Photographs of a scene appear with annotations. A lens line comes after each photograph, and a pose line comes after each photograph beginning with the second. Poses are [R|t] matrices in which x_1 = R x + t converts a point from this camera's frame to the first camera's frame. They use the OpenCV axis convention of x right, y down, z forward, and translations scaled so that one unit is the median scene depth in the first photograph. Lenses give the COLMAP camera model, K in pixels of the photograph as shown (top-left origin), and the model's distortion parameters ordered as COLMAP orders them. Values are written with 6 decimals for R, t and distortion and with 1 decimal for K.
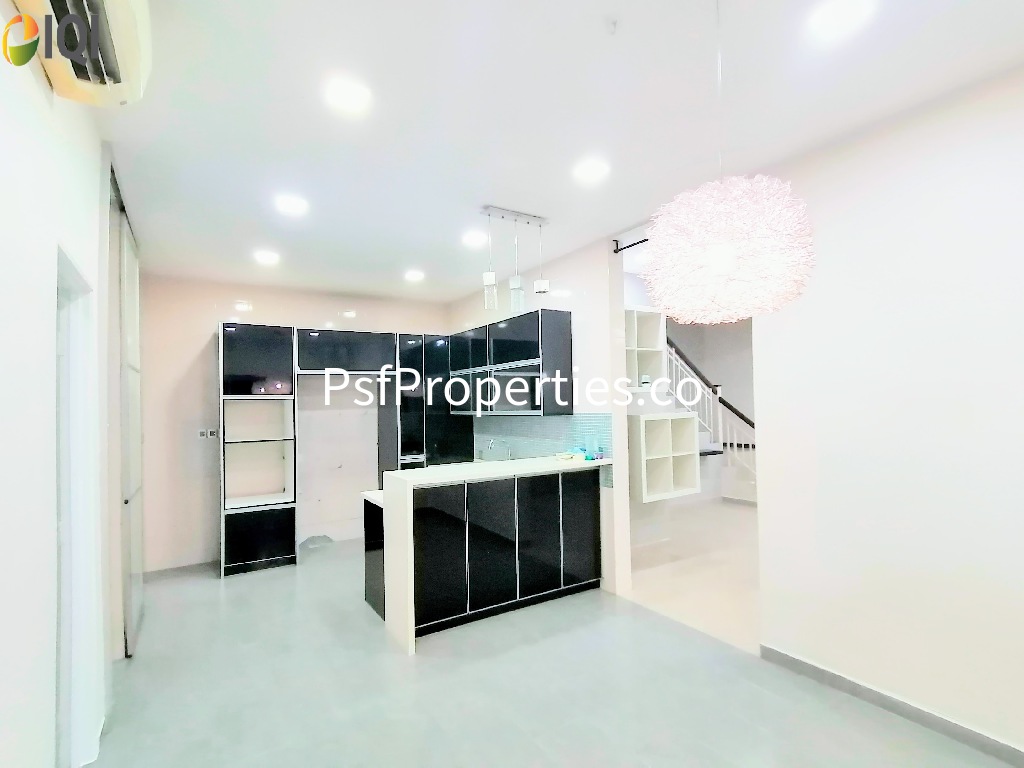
lens RADIAL K [[513.9, 0, 512.0], [0, 513.9, 386.6], [0, 0, 1]] dist [0.000397, 0.000027]
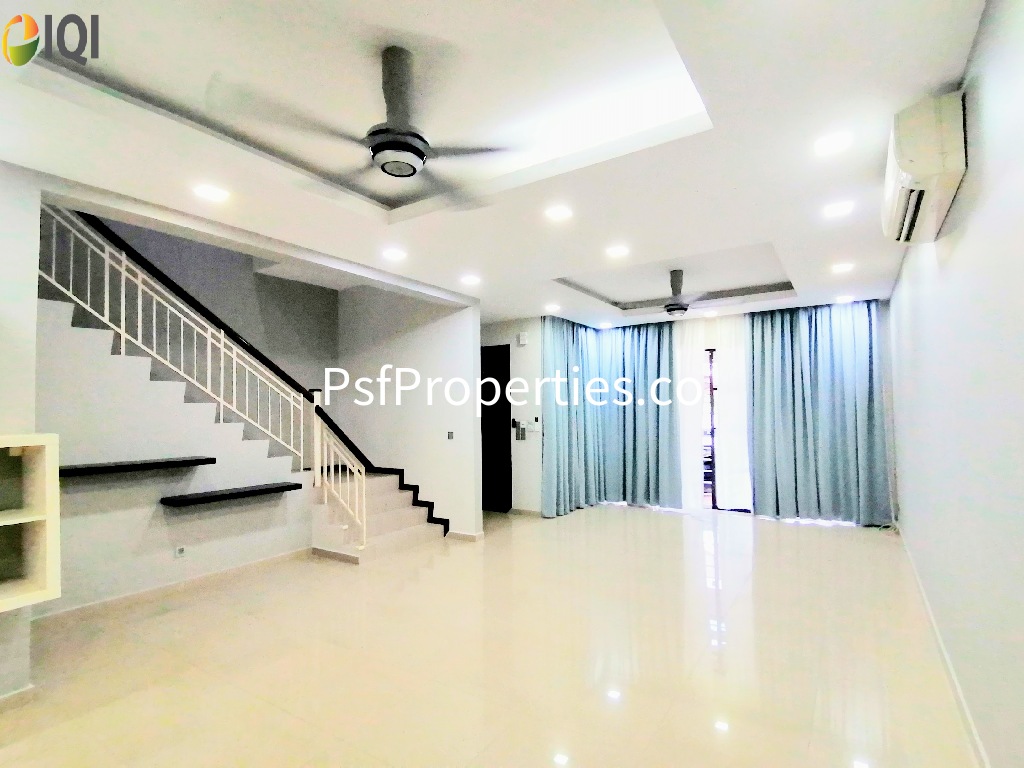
lens RADIAL K [[513.9, 0, 512.2], [0, 513.9, 389.7], [0, 0, 1]] dist [0.000397, 0.000027]
pose [[0.909809, 0.024517, 0.414302, 0.360092], [-0.019388, 0.999675, -0.016582, 0.004659], [-0.414573, 0.007054, 0.909988, 0.245355]]
